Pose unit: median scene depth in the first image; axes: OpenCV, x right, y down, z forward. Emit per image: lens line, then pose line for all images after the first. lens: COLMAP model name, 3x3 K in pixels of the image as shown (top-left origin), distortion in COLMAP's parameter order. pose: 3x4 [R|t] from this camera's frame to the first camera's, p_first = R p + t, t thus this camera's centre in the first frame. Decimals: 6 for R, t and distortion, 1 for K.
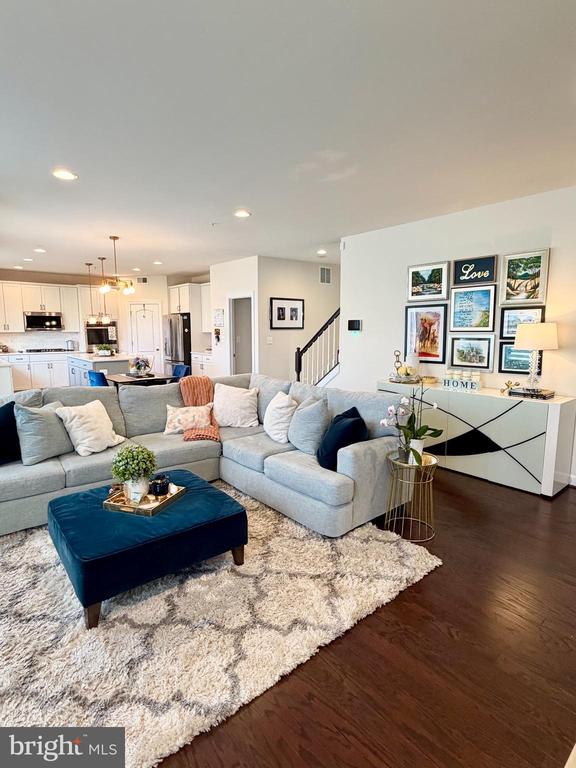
lens RADIAL K [[404.9, 0, 291.5], [0, 404.9, 383.1], [0, 0, 1]] dist [-0.003782, -0.000892]
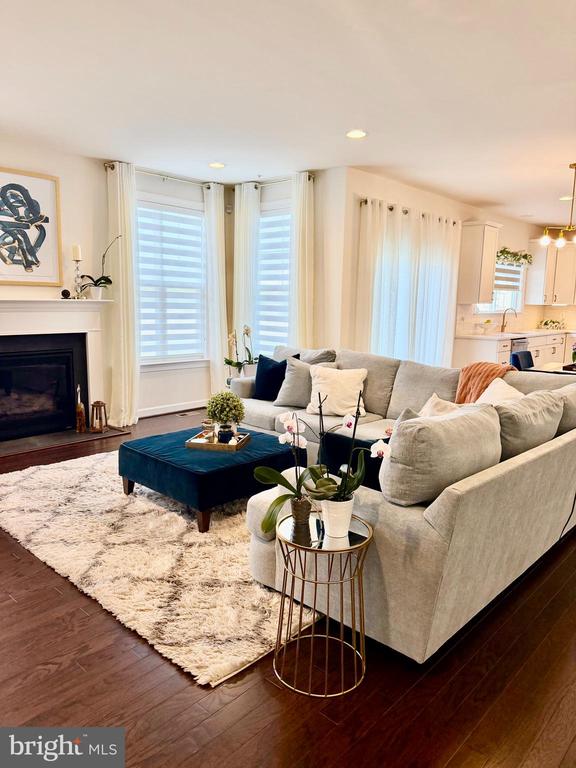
lens RADIAL K [[538.5, 0, 290.1], [0, 538.5, 383.3], [0, 0, 1]] dist [0.022490, -0.004336]
pose [[0.117888, 0.168550, -0.978618, 1.269098], [-0.137982, 0.978710, 0.151944, -0.154870], [0.983394, 0.117119, 0.138635, 1.111098]]
